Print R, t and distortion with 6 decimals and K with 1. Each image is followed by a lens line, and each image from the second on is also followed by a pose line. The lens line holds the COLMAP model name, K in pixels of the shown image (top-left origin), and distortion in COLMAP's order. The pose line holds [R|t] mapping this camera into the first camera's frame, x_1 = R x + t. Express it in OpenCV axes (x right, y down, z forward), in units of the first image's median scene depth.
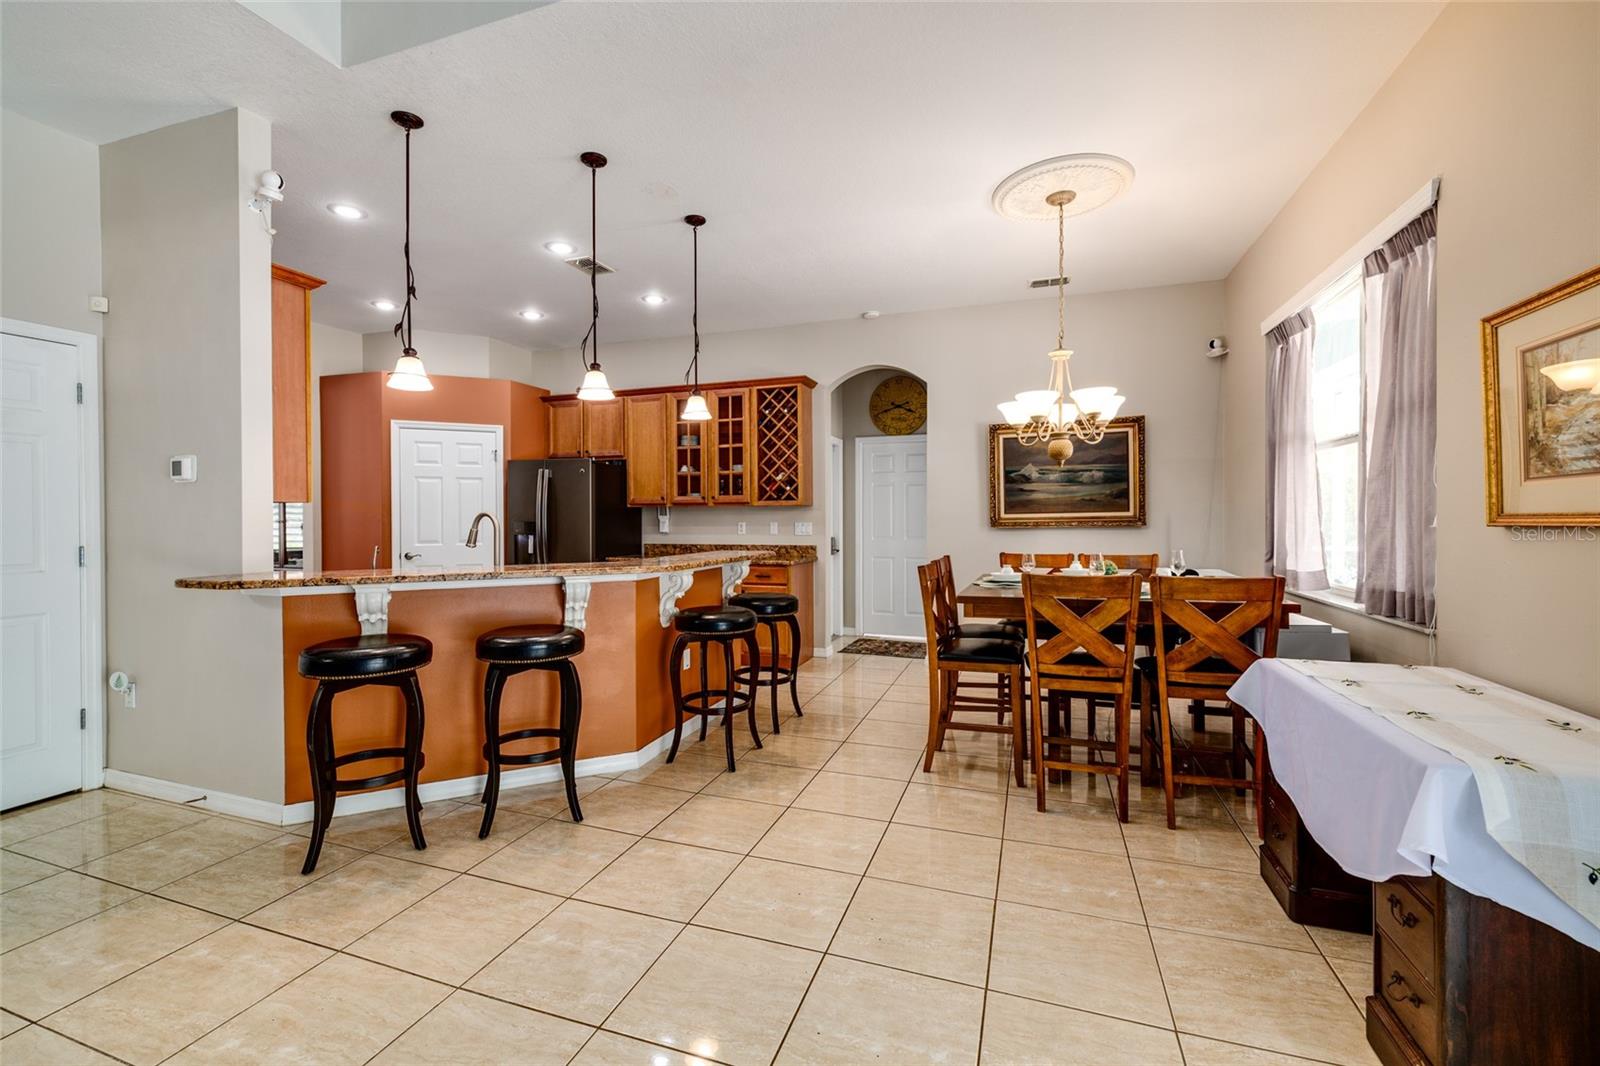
lens RADIAL K [[682.9, 0, 791.7], [0, 682.9, 516.6], [0, 0, 1]] dist [0.000308, -0.000383]
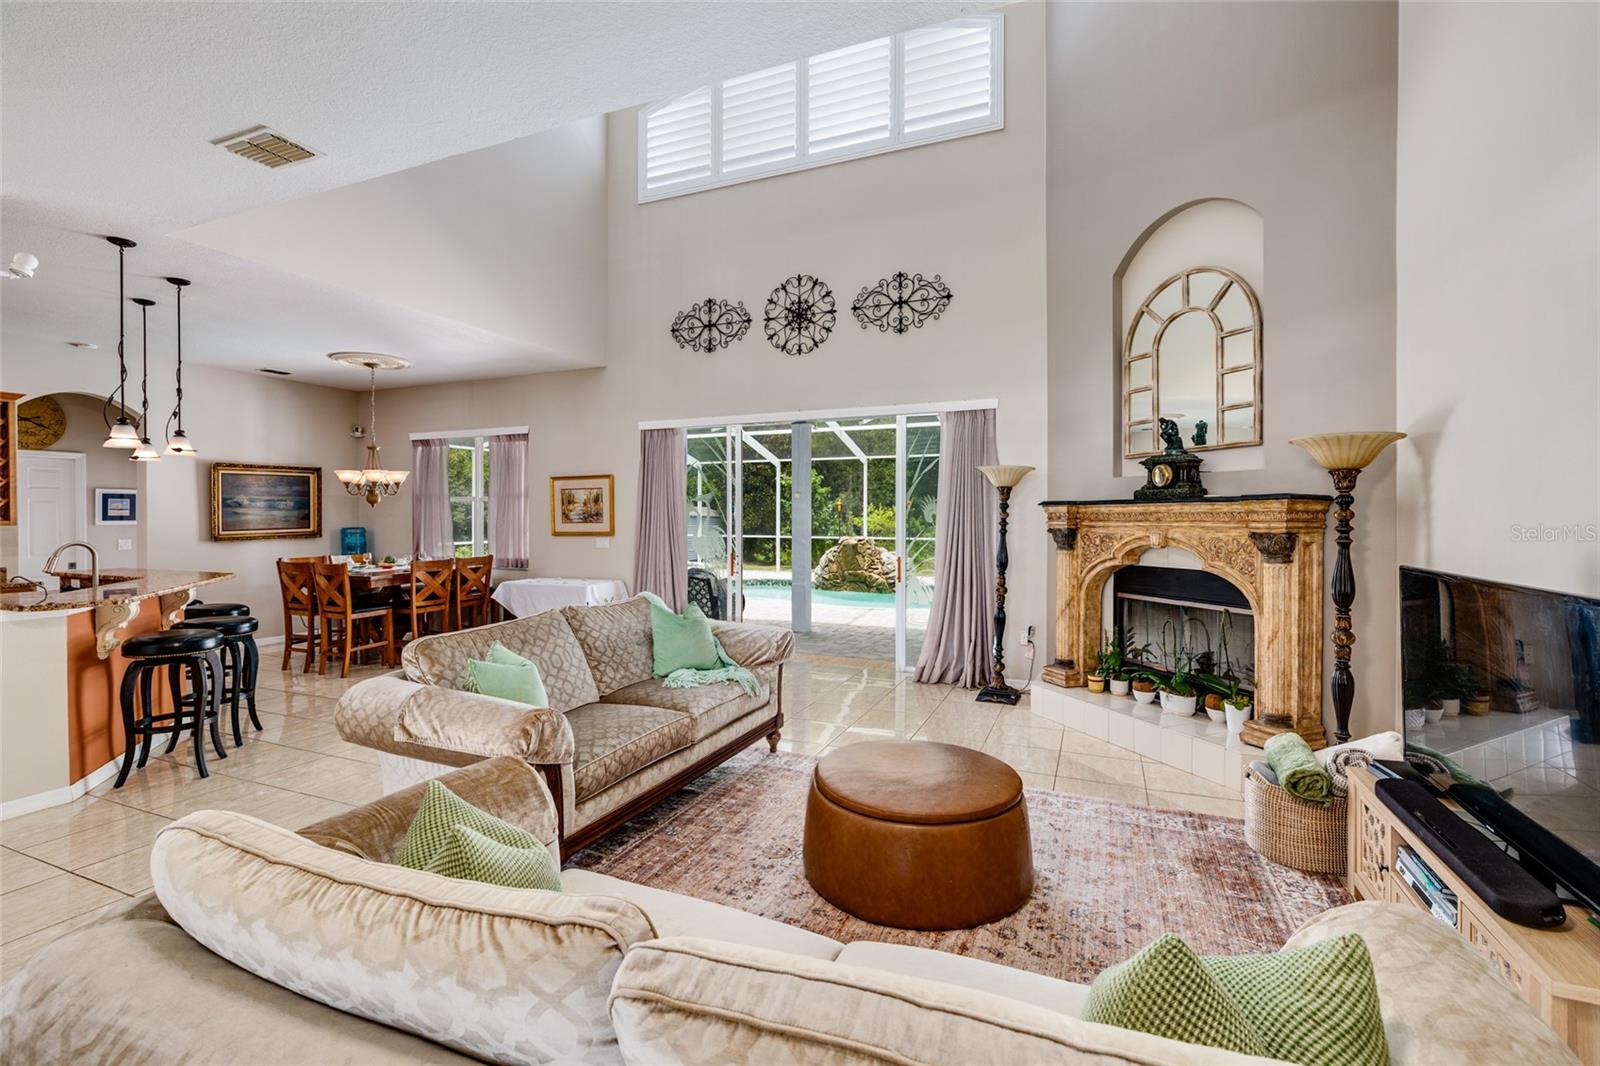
lens RADIAL K [[711.1, 0, 794.4], [0, 711.1, 521.5], [0, 0, 1]] dist [0.000315, -0.000321]
pose [[0.068591, -0.004608, 0.997634, -1.038381], [-0.000616, 0.999989, 0.004661, -0.030640], [-0.997645, -0.000935, 0.068587, -0.206259]]
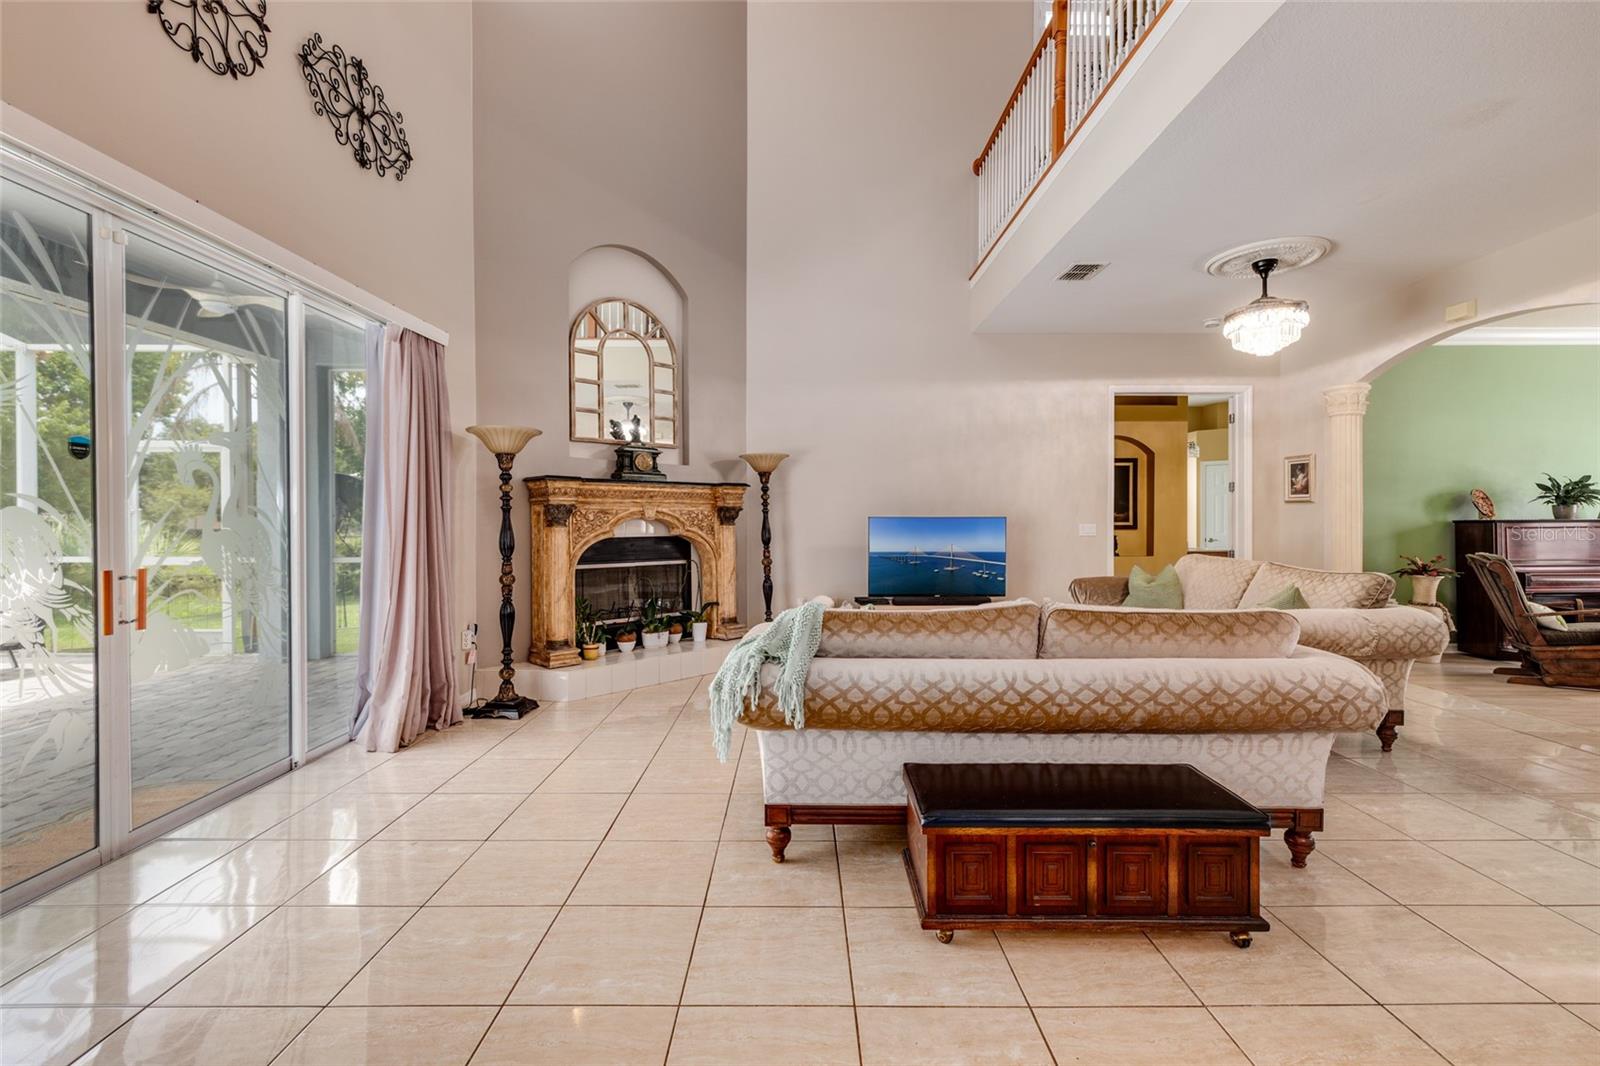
lens RADIAL K [[682.9, 0, 792.1], [0, 682.9, 530.3], [0, 0, 1]] dist [0.000308, -0.000383]
pose [[-0.946054, 0.008165, -0.323907, -0.012245], [0.002332, 0.999828, 0.018393, 0.002639], [0.324002, 0.016646, -0.945910, 0.471913]]
